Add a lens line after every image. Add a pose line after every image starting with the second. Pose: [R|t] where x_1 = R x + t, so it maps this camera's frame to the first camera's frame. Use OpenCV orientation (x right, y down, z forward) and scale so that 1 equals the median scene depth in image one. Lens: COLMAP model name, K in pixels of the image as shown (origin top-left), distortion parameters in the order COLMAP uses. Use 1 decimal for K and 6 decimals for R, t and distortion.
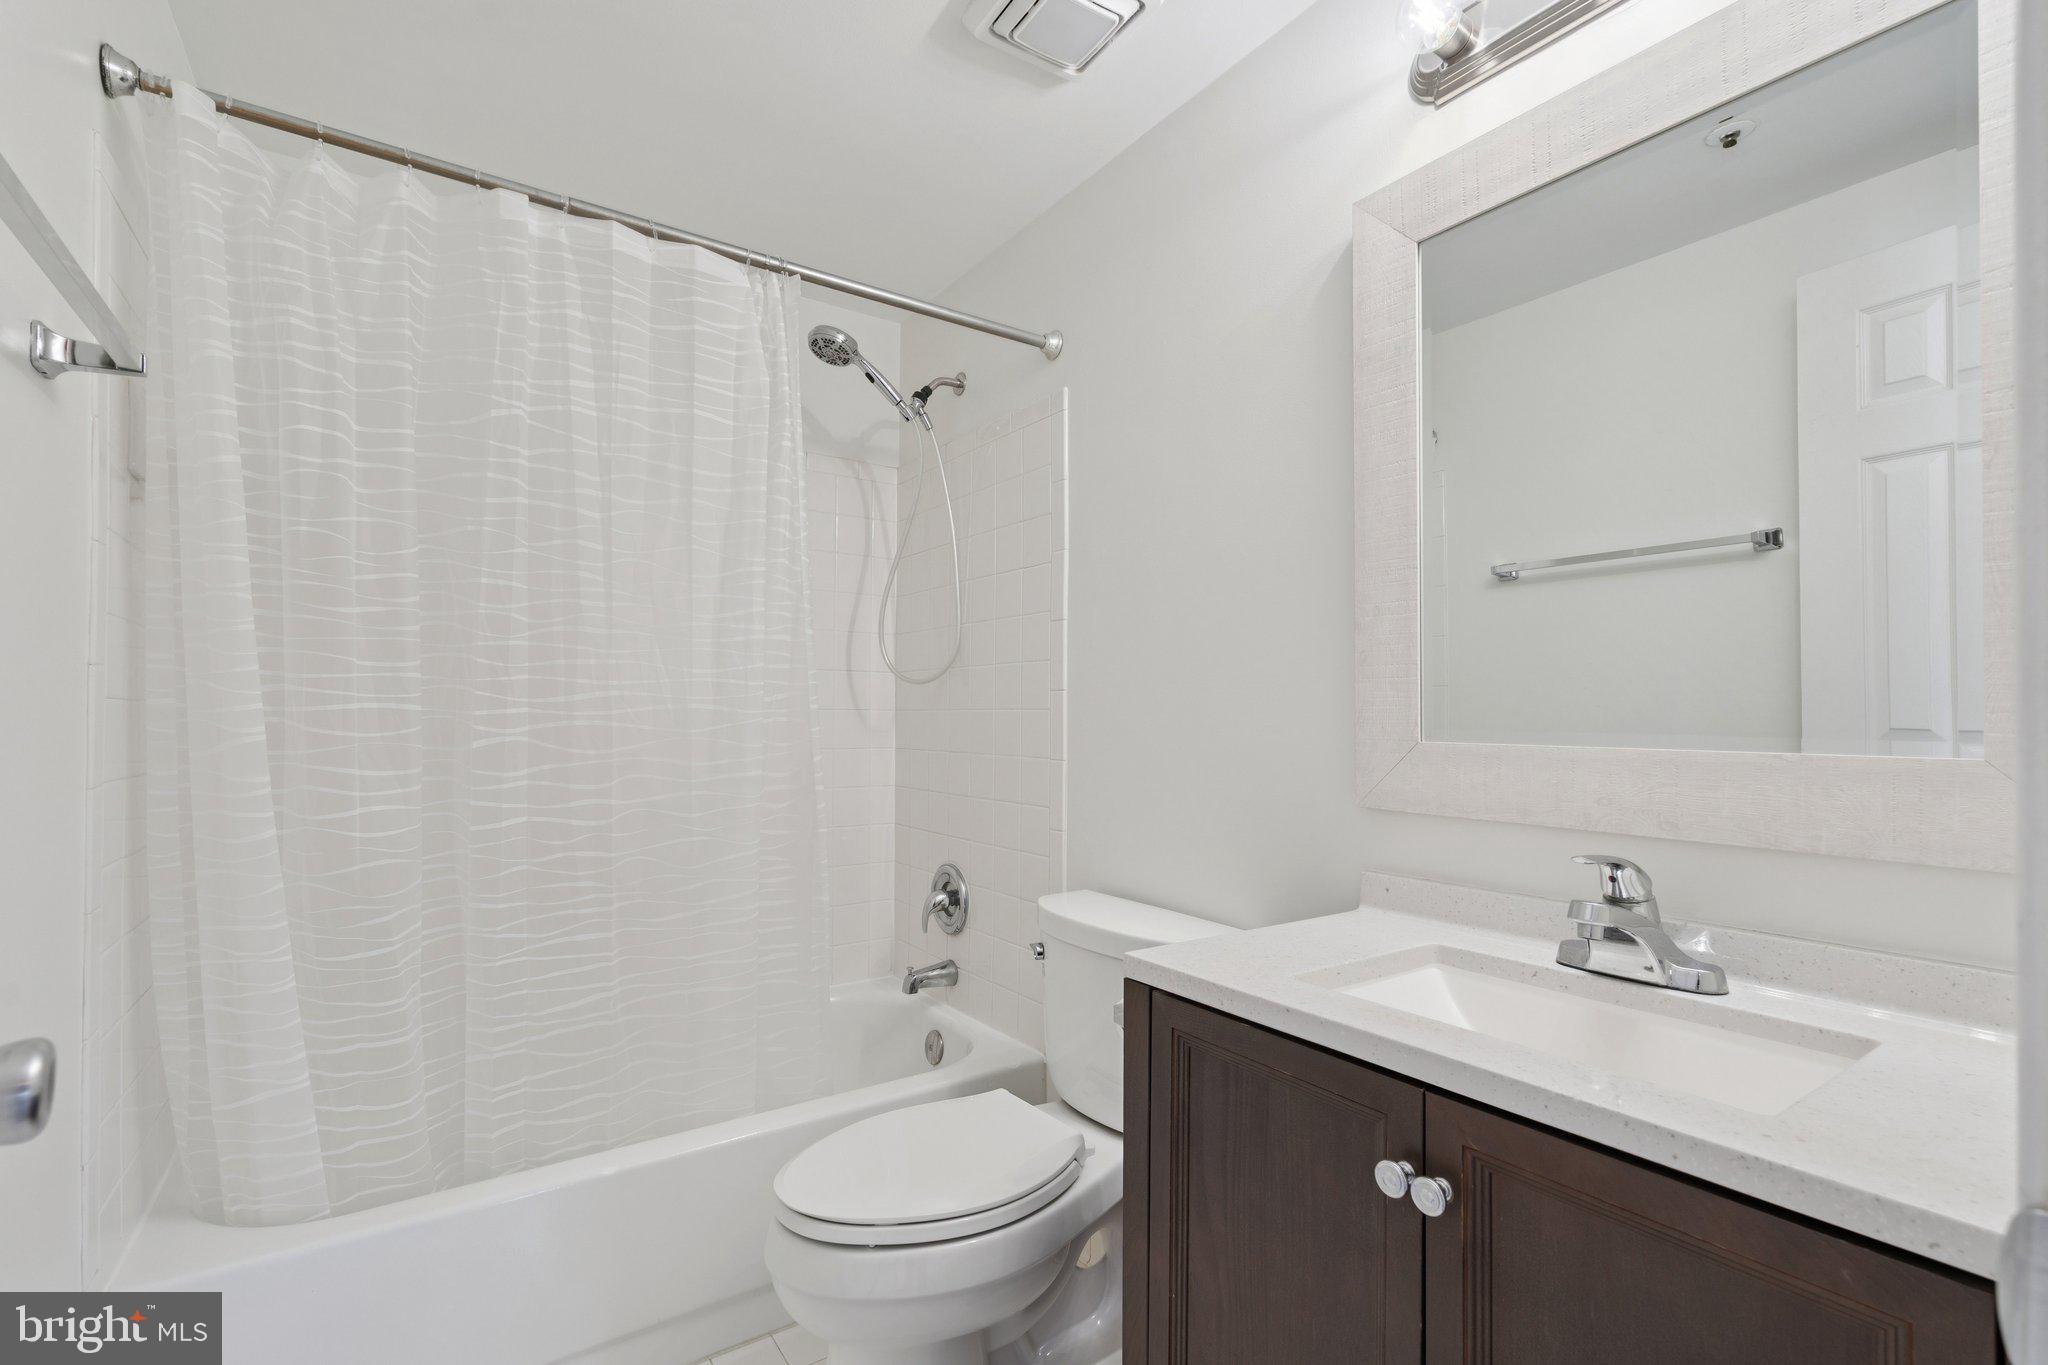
lens RADIAL K [[920.7, 0, 1034.6], [0, 920.7, 678.7], [0, 0, 1]] dist [-0.001268, 0.001141]
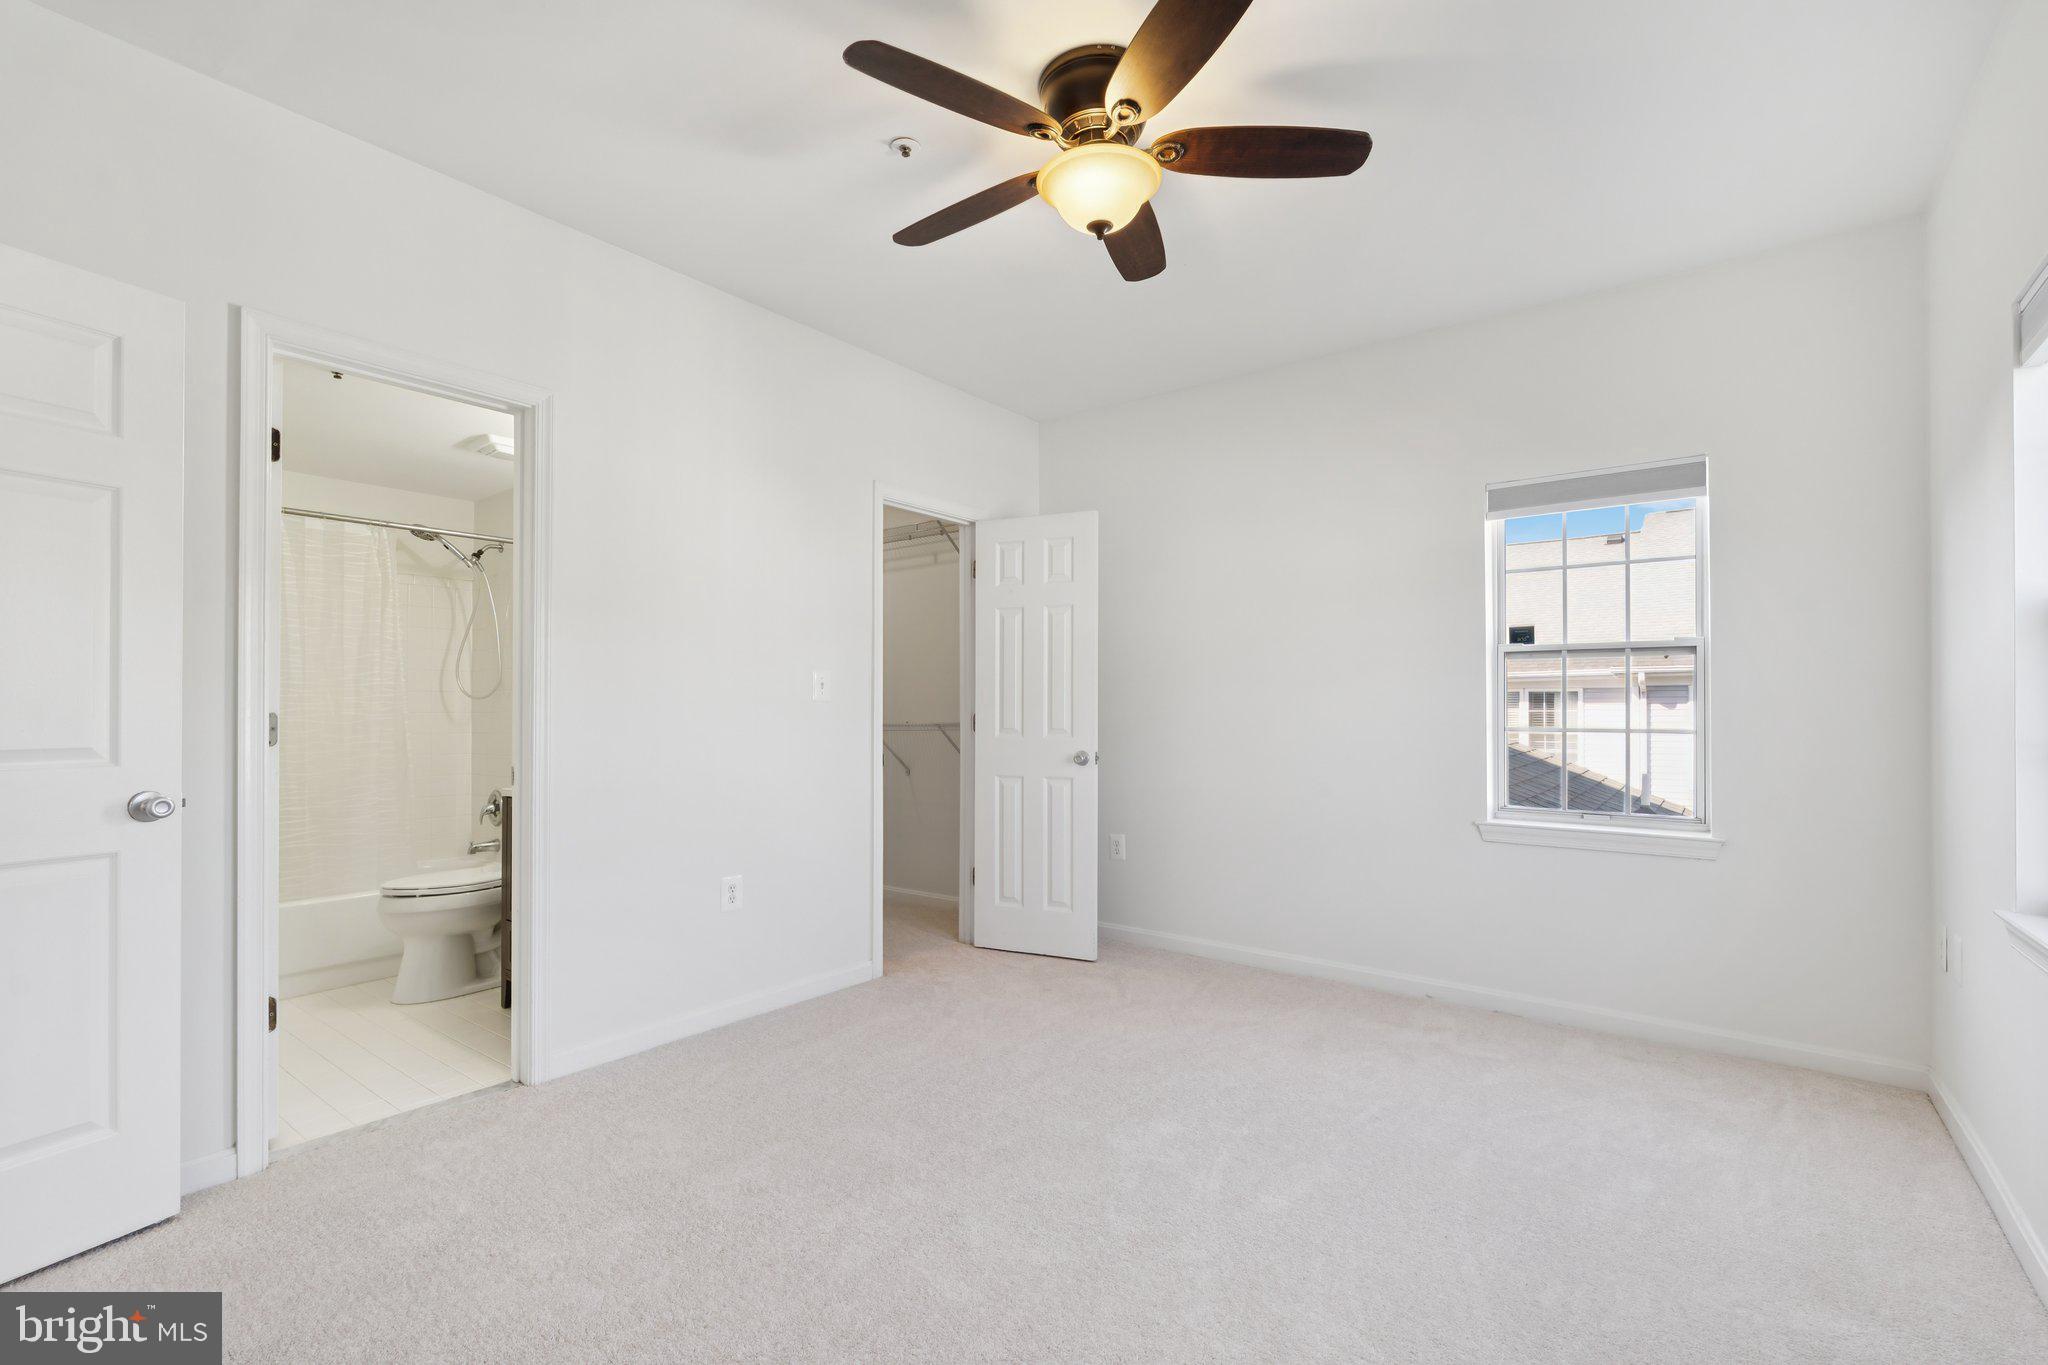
lens RADIAL K [[920.7, 0, 1034.8], [0, 920.7, 676.7], [0, 0, 1]] dist [-0.001268, 0.001141]
pose [[0.957757, -0.002453, 0.287568, 0.498783], [0.000887, 0.999984, 0.005576, -0.057583], [-0.287577, -0.005085, 0.957744, -1.365260]]
